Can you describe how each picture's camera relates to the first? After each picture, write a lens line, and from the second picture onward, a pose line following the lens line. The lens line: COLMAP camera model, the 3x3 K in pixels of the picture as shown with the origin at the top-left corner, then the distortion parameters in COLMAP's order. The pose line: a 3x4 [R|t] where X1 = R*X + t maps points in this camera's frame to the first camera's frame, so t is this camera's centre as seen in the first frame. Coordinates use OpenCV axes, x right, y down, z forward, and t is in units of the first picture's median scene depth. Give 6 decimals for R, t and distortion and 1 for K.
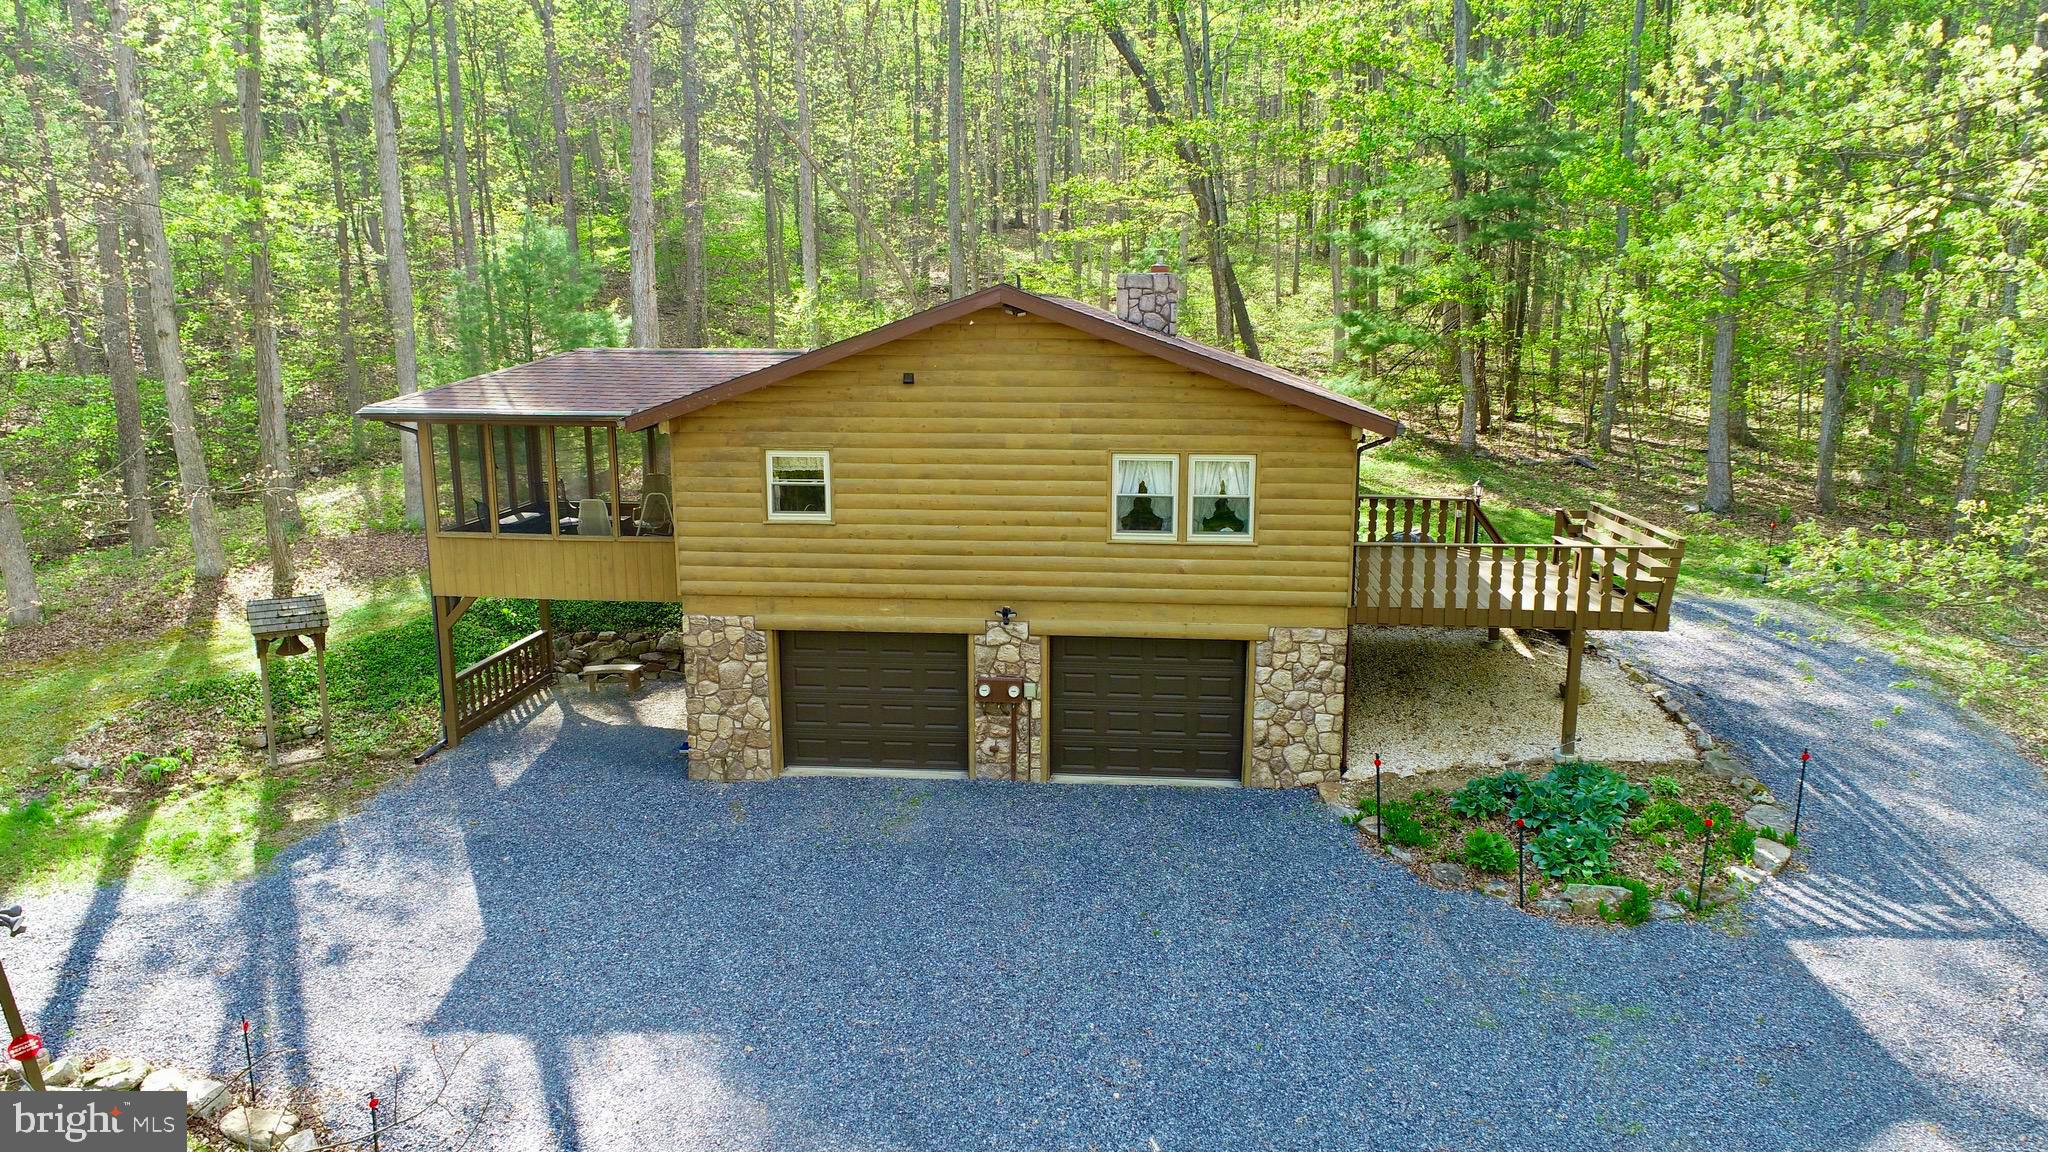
lens RADIAL K [[1371.0, 0, 1024.0], [0, 1371.0, 576.0], [0, 0, 1]] dist [-0.008130, -0.001898]
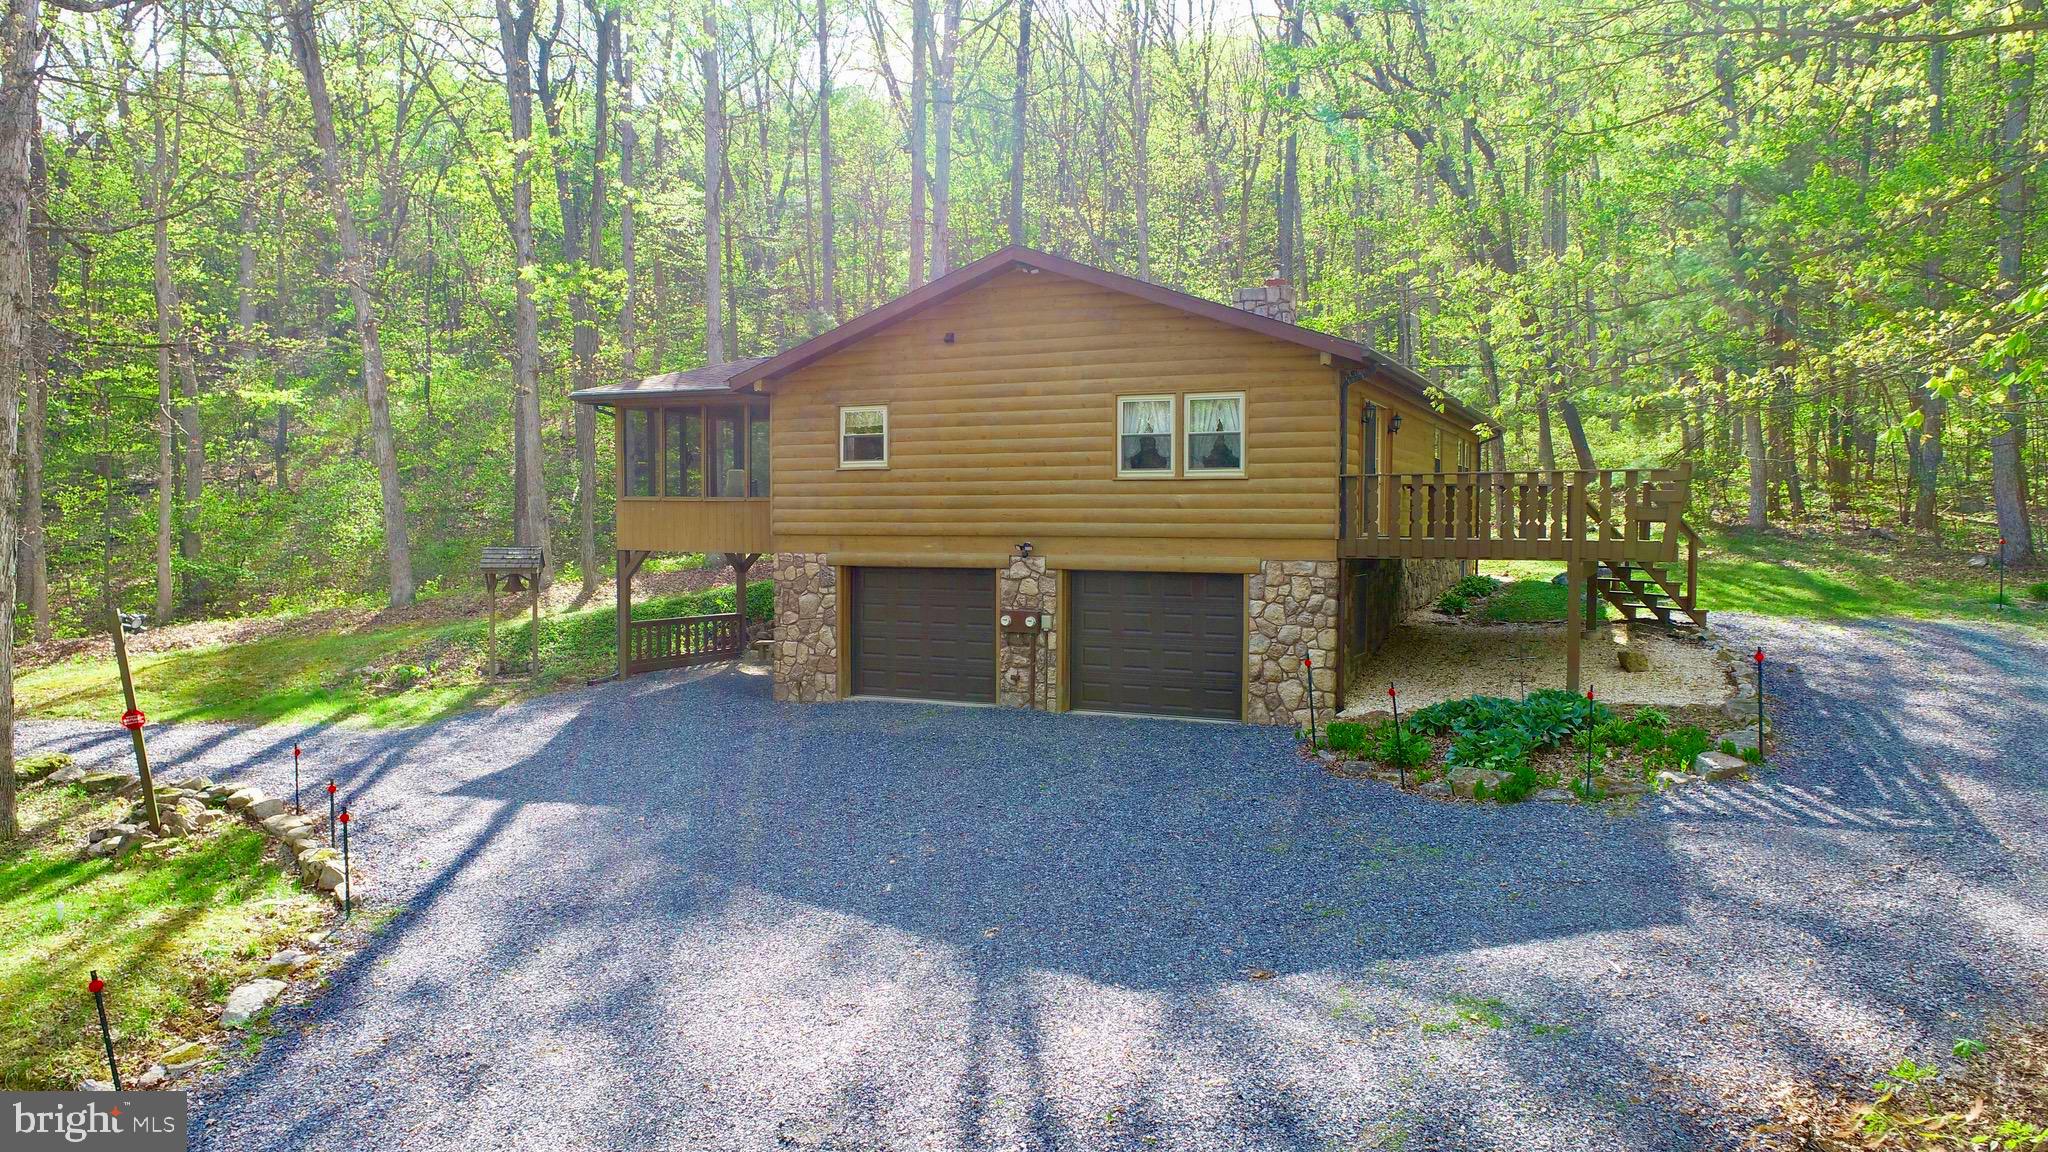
lens RADIAL K [[1371.0, 0, 1024.0], [0, 1371.0, 576.0], [0, 0, 1]] dist [-0.008130, -0.001898]
pose [[0.938657, 0.016659, -0.344451, 0.360821], [-0.069669, 0.987398, -0.142099, 0.204003], [0.337743, 0.157379, 0.927988, -0.004912]]
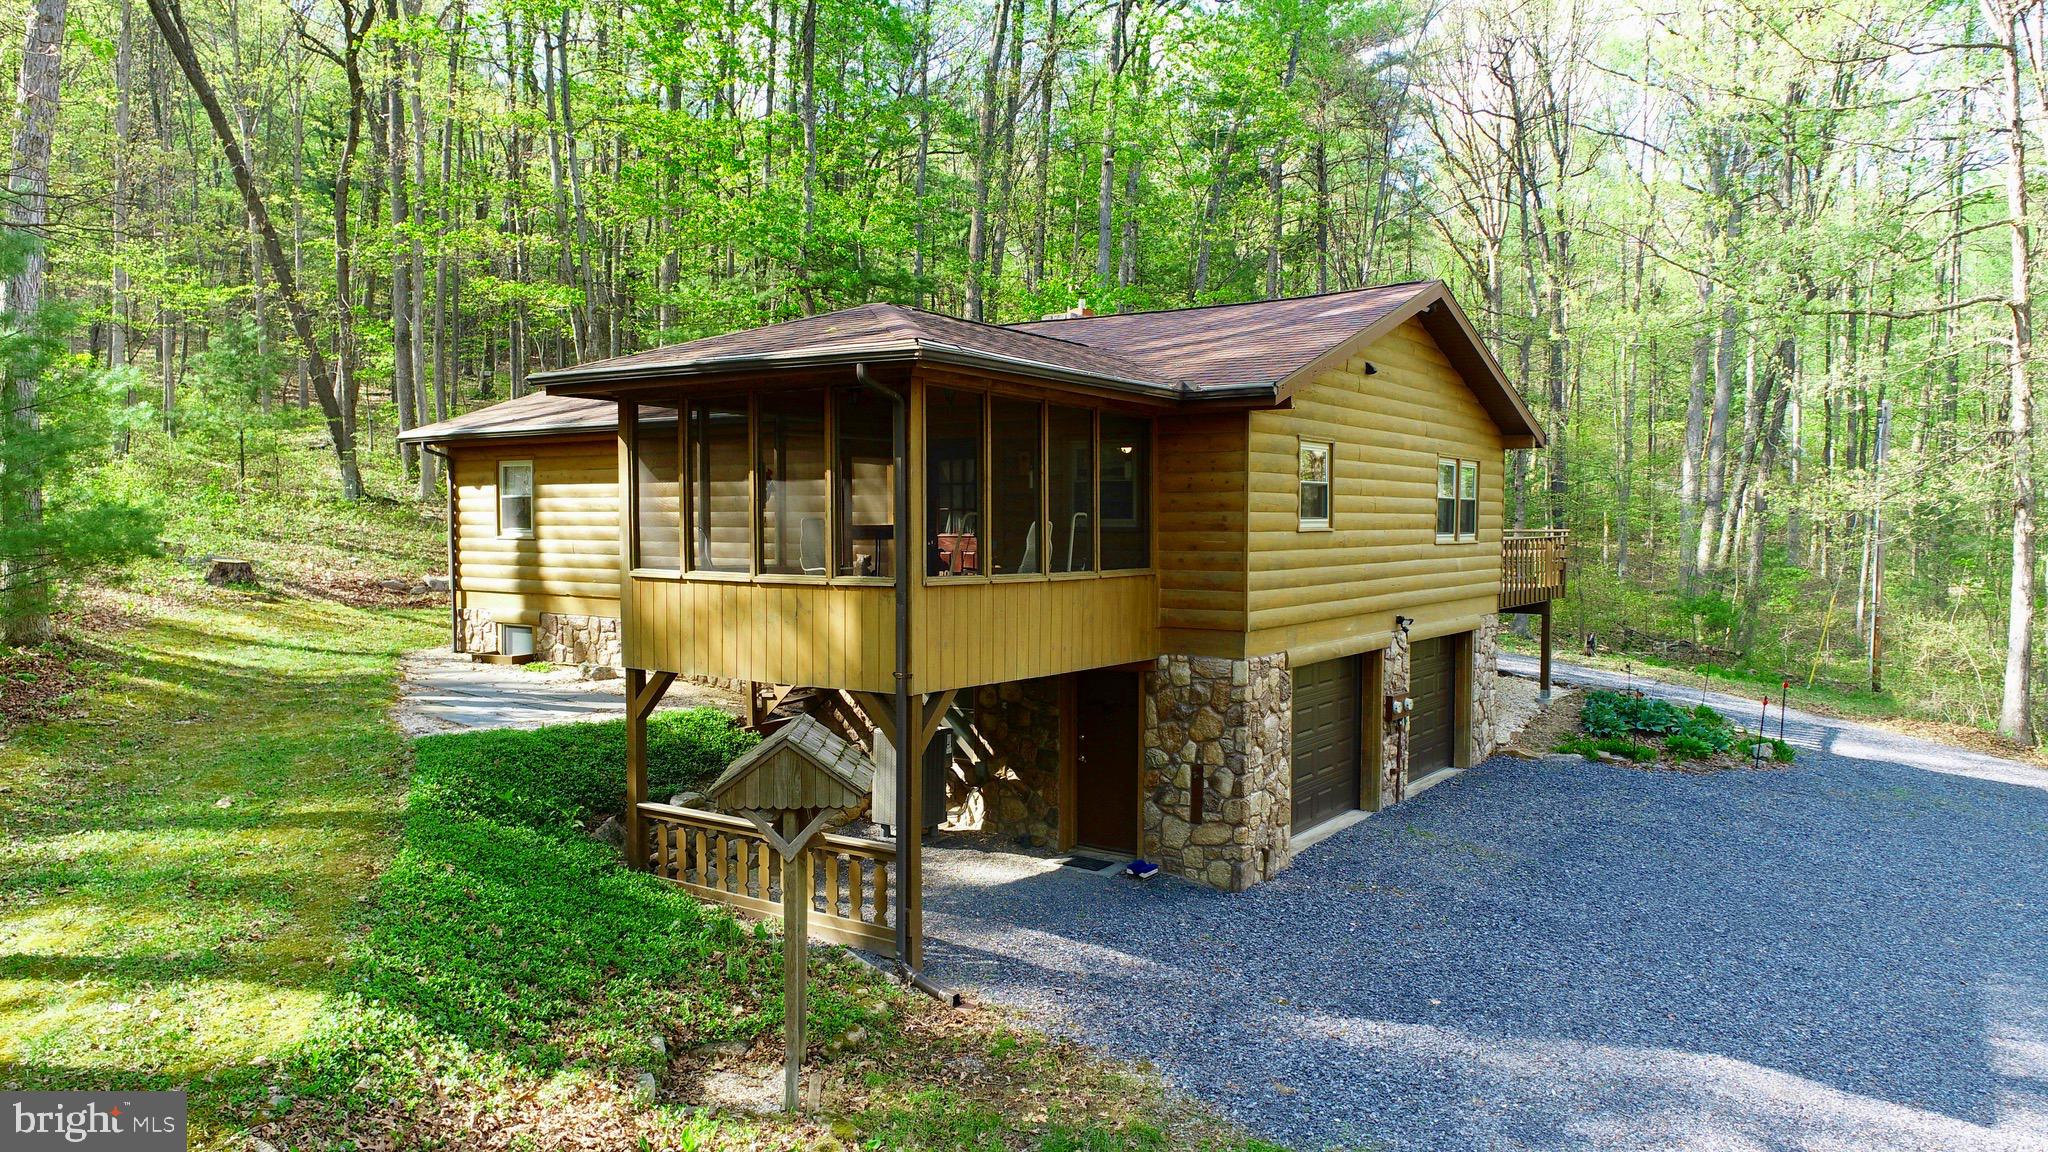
lens RADIAL K [[1371.0, 0, 1024.0], [0, 1371.0, 576.0], [0, 0, 1]] dist [-0.008130, -0.001898]
pose [[0.501761, -0.034456, 0.864320, -0.973148], [0.159167, 0.985823, -0.053101, 0.004380], [-0.850237, 0.164215, 0.500131, 0.743635]]
